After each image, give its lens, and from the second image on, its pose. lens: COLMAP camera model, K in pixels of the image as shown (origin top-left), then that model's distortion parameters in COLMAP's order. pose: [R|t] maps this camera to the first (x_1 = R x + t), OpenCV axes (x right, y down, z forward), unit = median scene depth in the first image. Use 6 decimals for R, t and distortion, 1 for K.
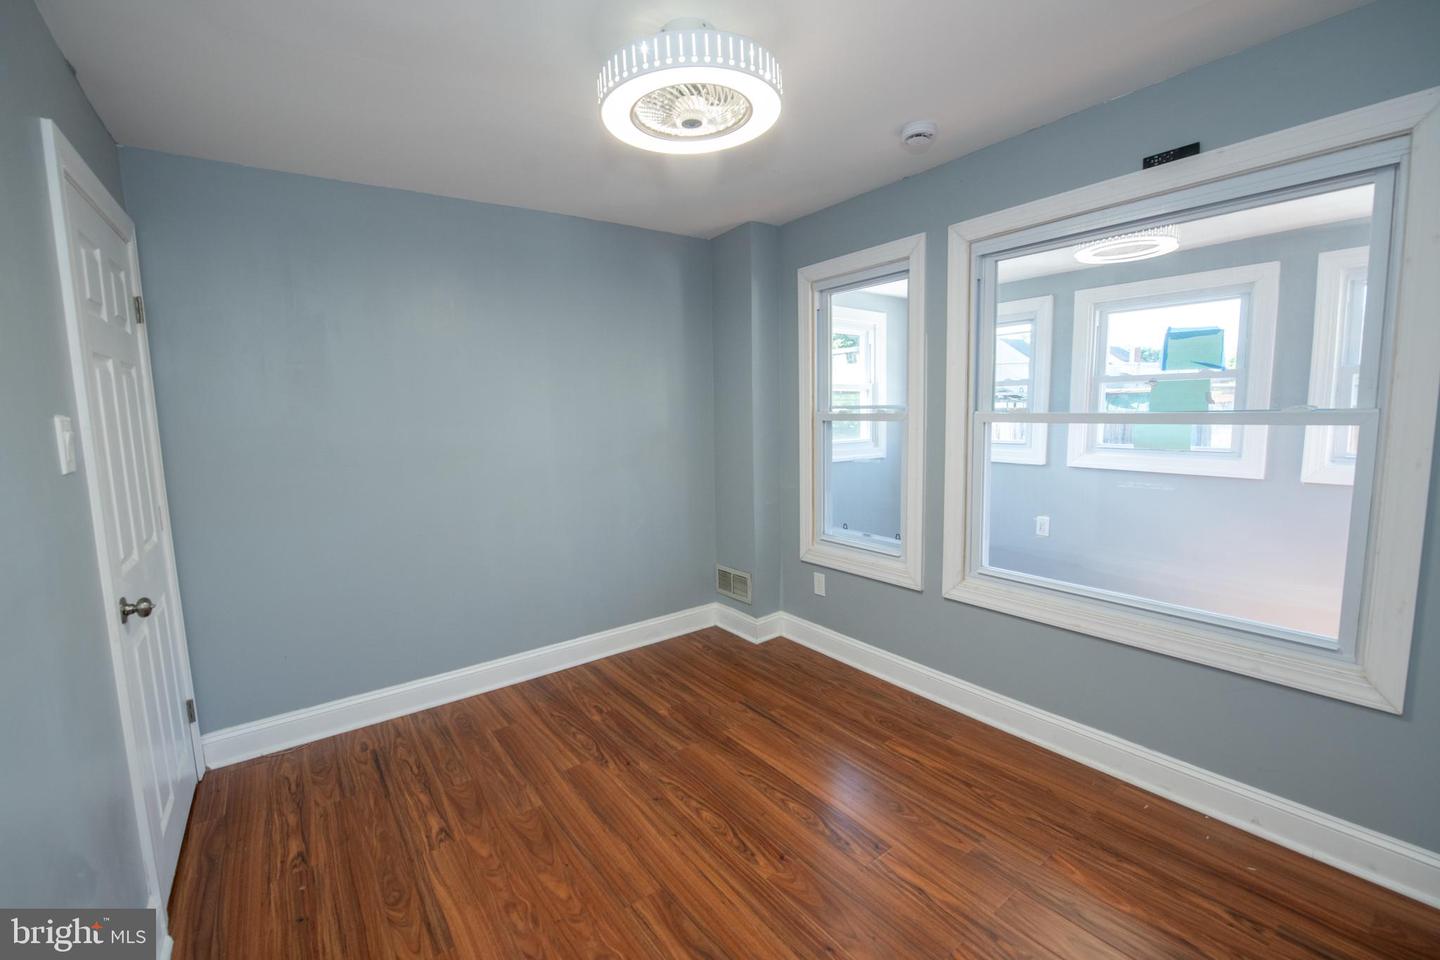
lens RADIAL K [[596.5, 0, 714.6], [0, 596.5, 477.9], [0, 0, 1]] dist [-0.011089, -0.000602]
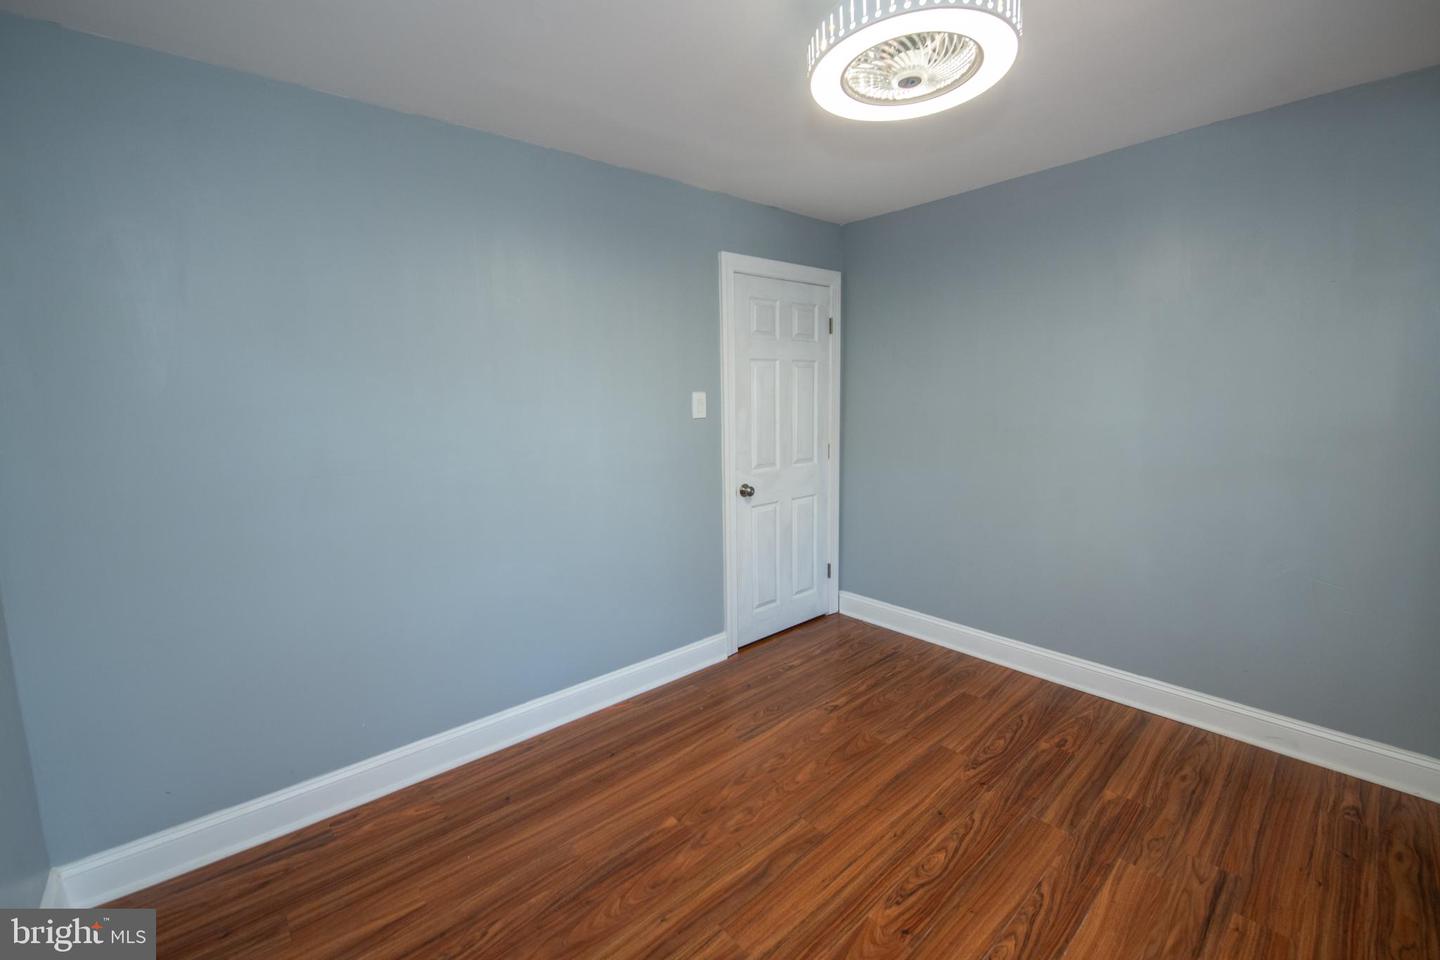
lens RADIAL K [[596.5, 0, 714.6], [0, 596.5, 477.9], [0, 0, 1]] dist [-0.011089, -0.000602]
pose [[0.093367, 0.162137, -0.982341, 0.630989], [-0.104571, 0.982791, 0.152272, -0.072454], [0.990125, 0.088507, 0.108715, 0.455883]]
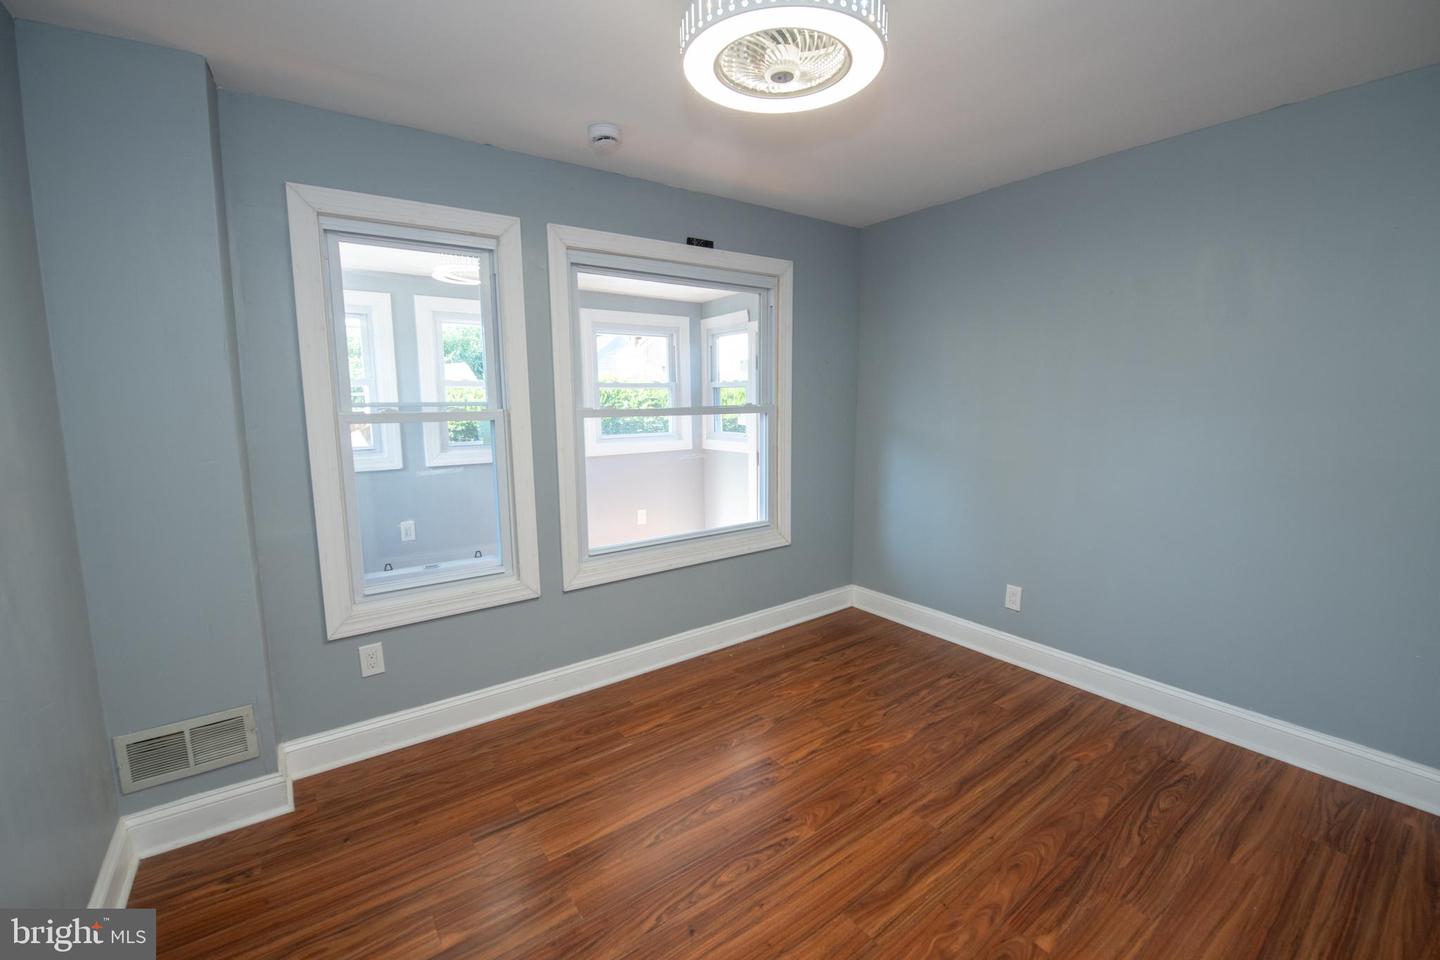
lens RADIAL K [[596.5, 0, 714.6], [0, 596.5, 477.9], [0, 0, 1]] dist [-0.011089, -0.000602]
pose [[0.015711, -0.107961, 0.994031, -0.690472], [0.127273, 0.986283, 0.105108, -0.074791], [-0.991743, 0.124862, 0.029236, 0.798765]]
